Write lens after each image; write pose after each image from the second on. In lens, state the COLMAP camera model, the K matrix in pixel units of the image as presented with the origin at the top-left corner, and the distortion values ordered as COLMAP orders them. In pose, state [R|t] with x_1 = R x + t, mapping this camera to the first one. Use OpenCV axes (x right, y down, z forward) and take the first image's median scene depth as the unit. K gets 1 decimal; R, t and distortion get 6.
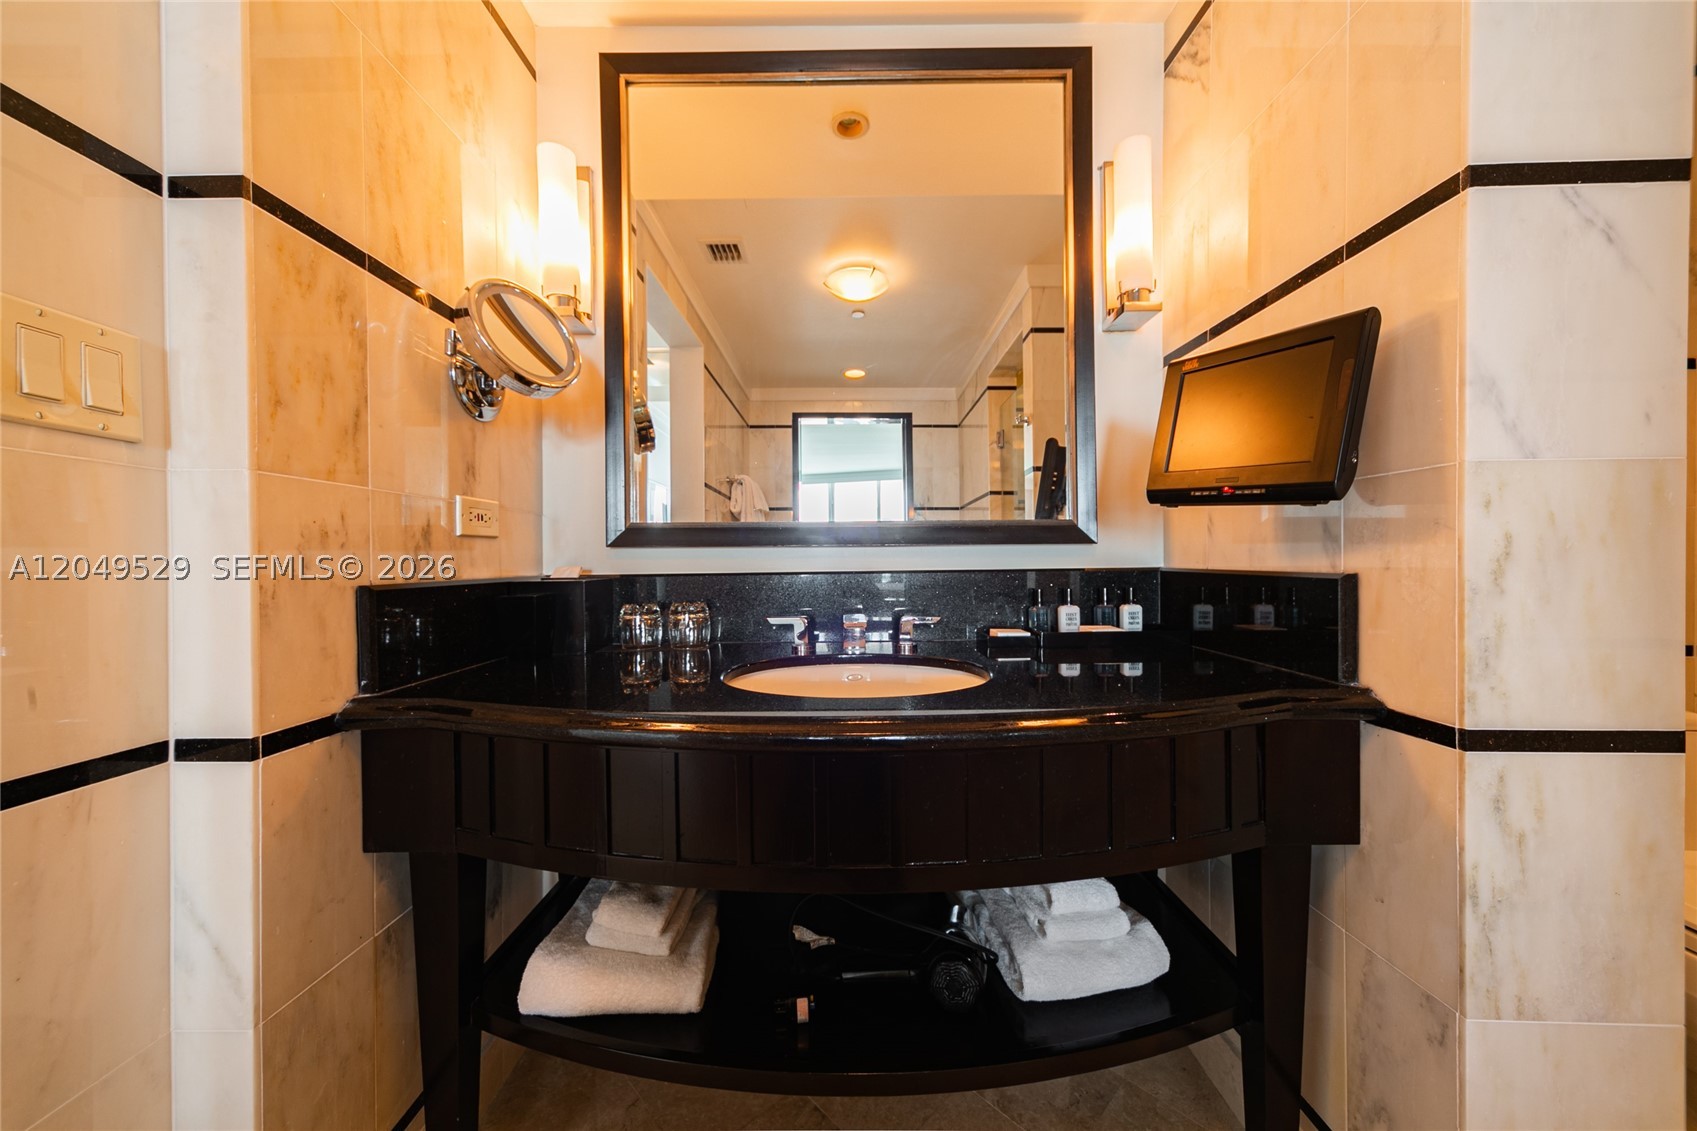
lens RADIAL K [[587.9, 0, 847.0], [0, 587.9, 569.0], [0, 0, 1]] dist [0.008896, -0.000923]
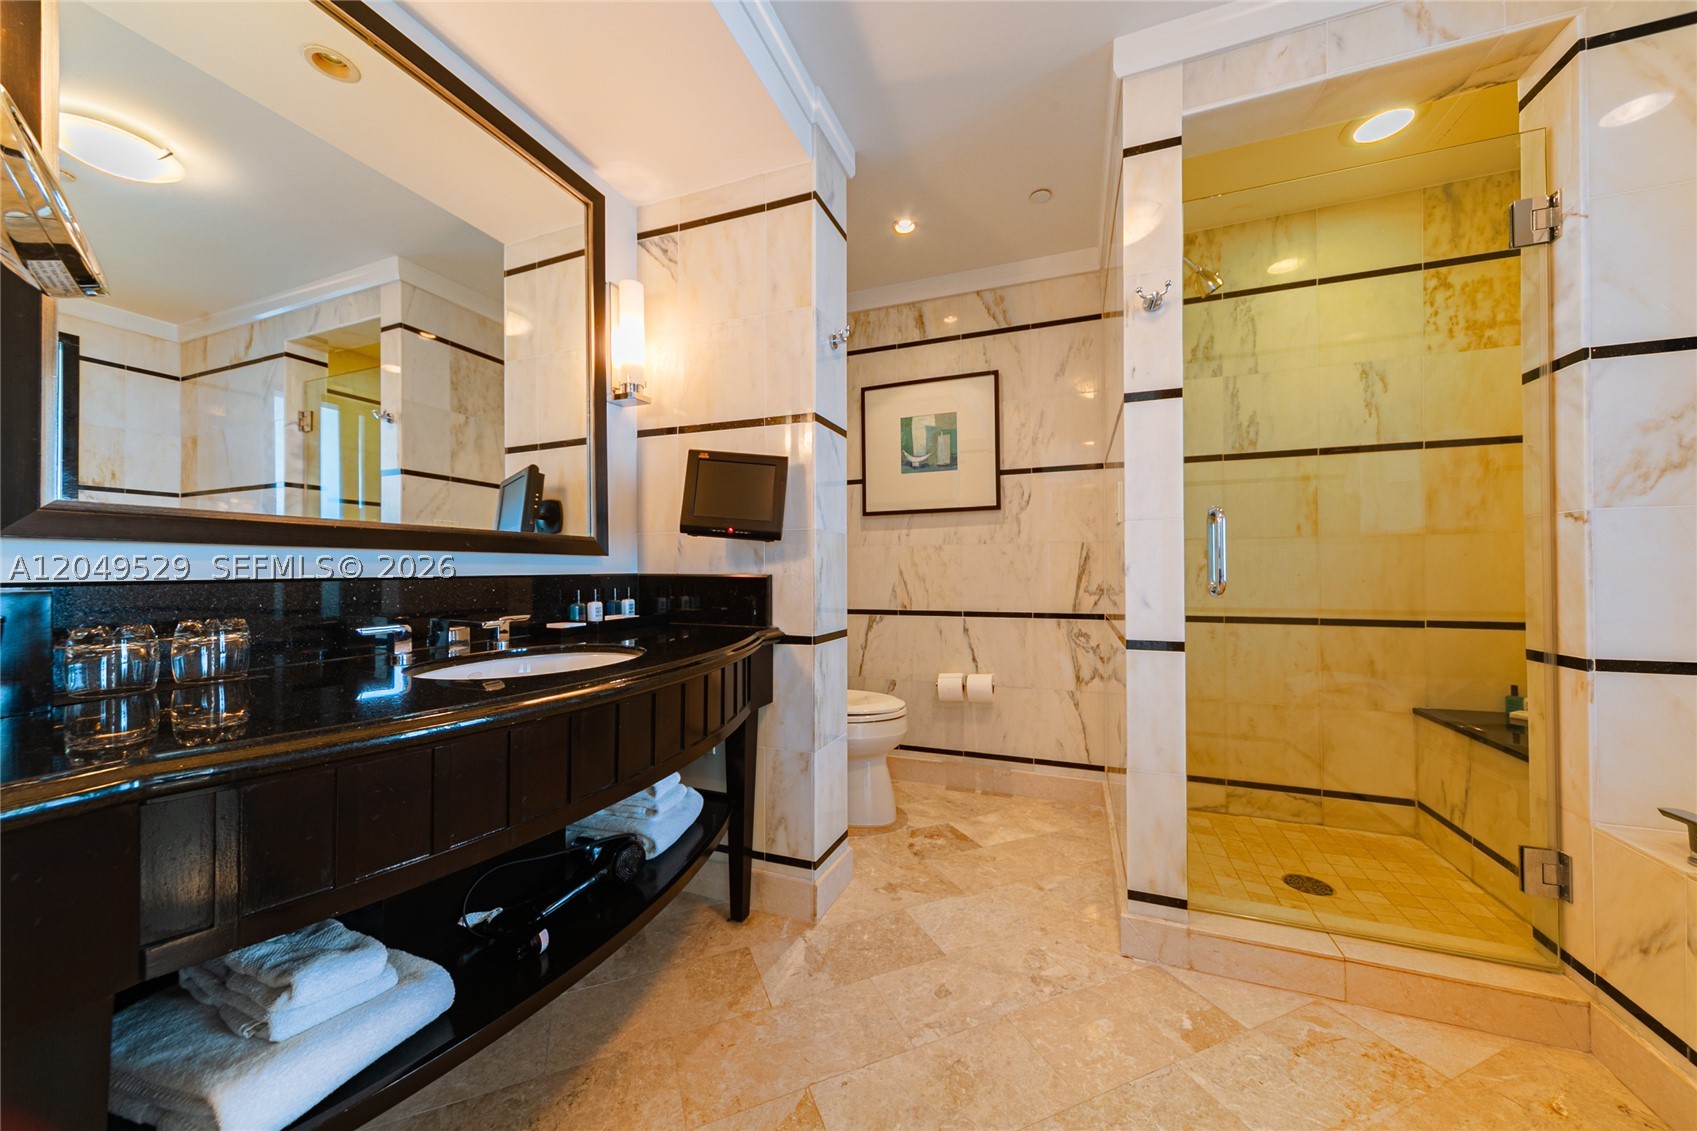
lens RADIAL K [[587.9, 0, 846.6], [0, 587.9, 567.1], [0, 0, 1]] dist [0.008896, -0.000923]
pose [[0.361383, 0.009692, 0.932367, -0.832500], [0.010178, 0.999845, -0.014339, 0.011122], [-0.932362, 0.014671, 0.361228, -0.014698]]
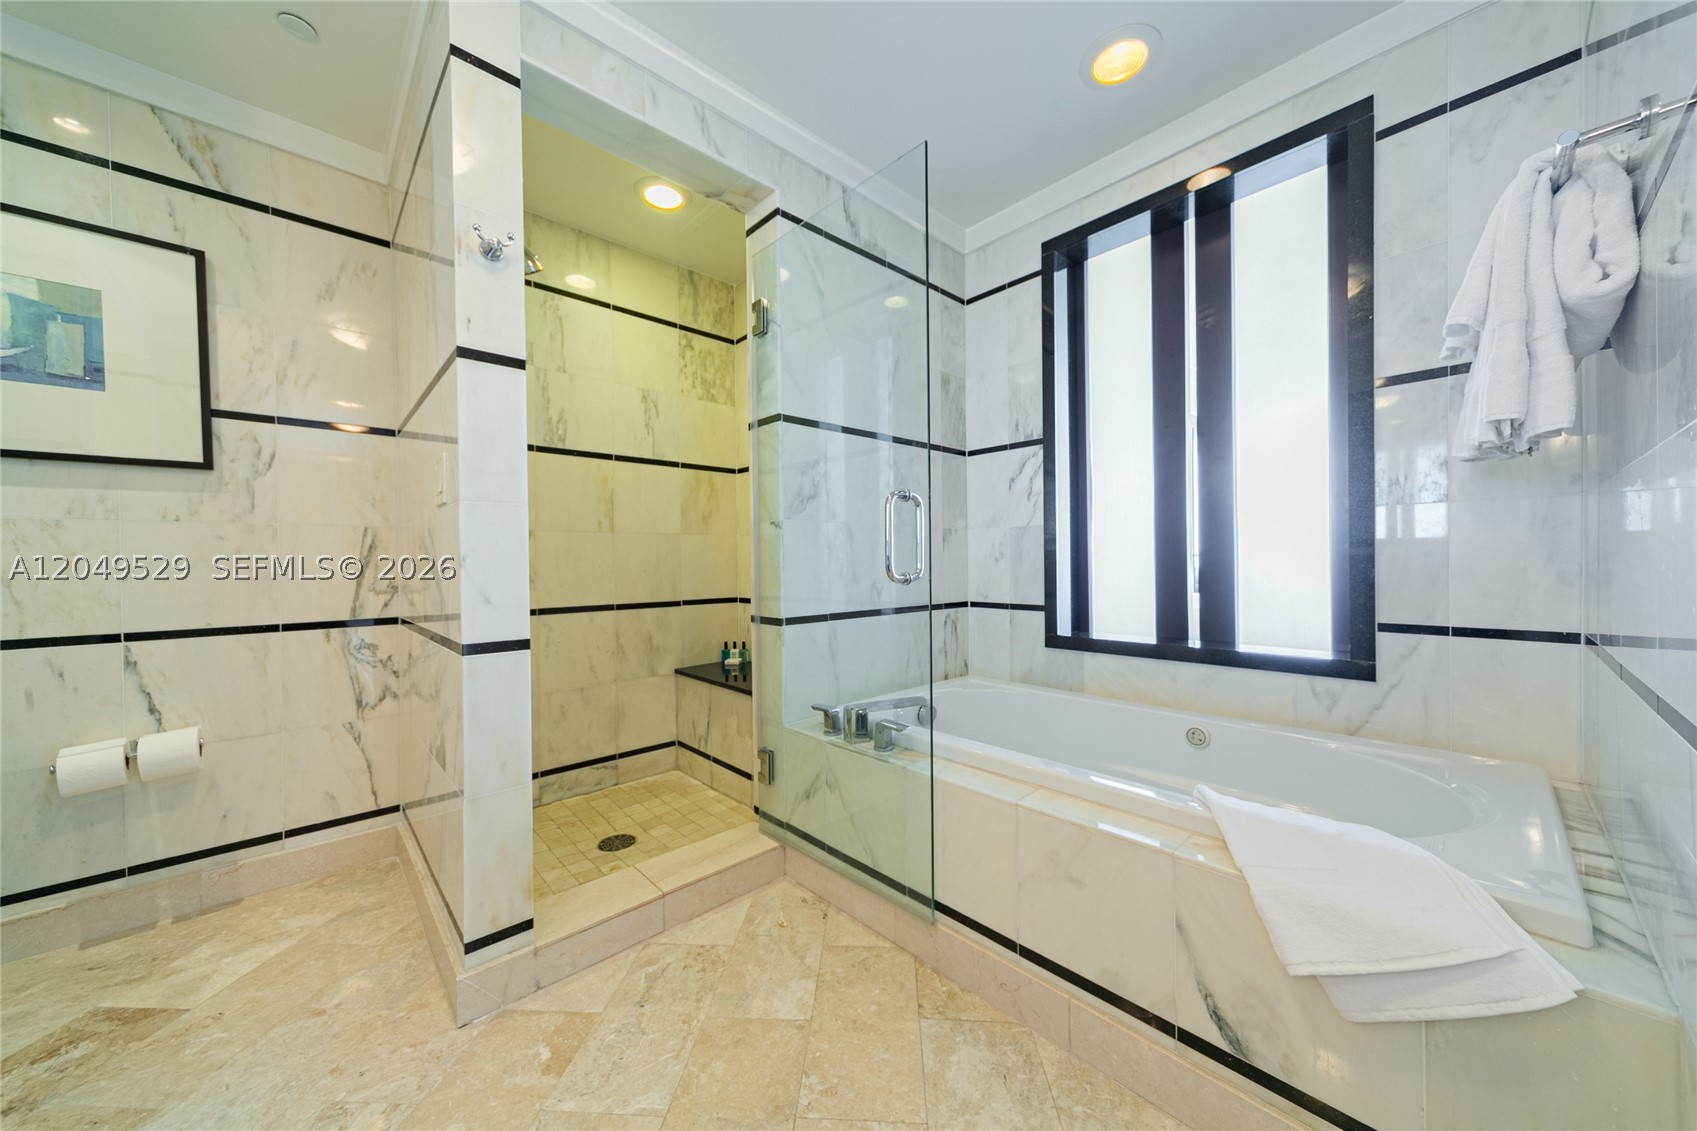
lens RADIAL K [[587.9, 0, 841.4], [0, 587.9, 567.3], [0, 0, 1]] dist [0.008896, -0.000923]
pose [[-0.675300, 0.004171, 0.737531, -0.636309], [0.019113, 0.999747, 0.011846, 0.019650], [-0.737296, 0.022096, -0.675209, 0.111771]]
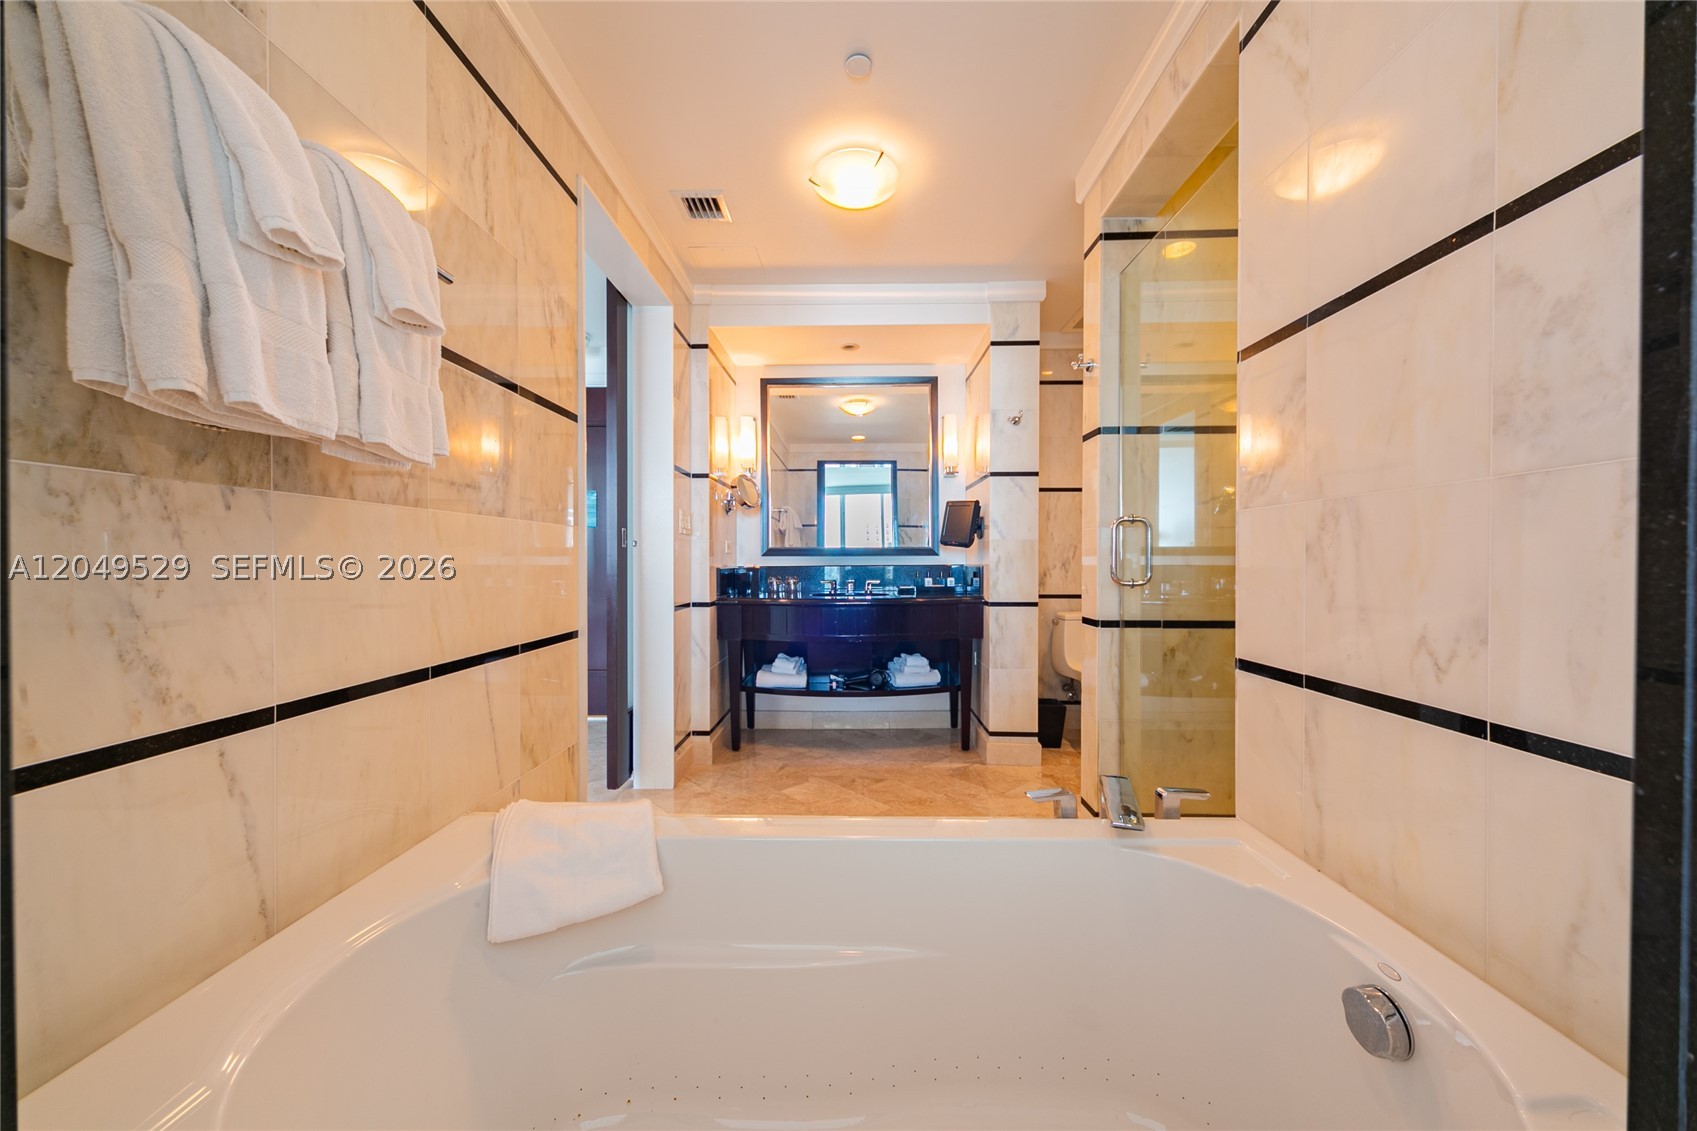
lens RADIAL K [[587.9, 0, 843.6], [0, 587.9, 563.2], [0, 0, 1]] dist [0.008896, -0.000923]
pose [[0.999704, 0.005119, -0.023785, 0.055376], [-0.005224, 0.999977, -0.004345, 0.009586], [0.023762, 0.004468, 0.999708, -2.249965]]
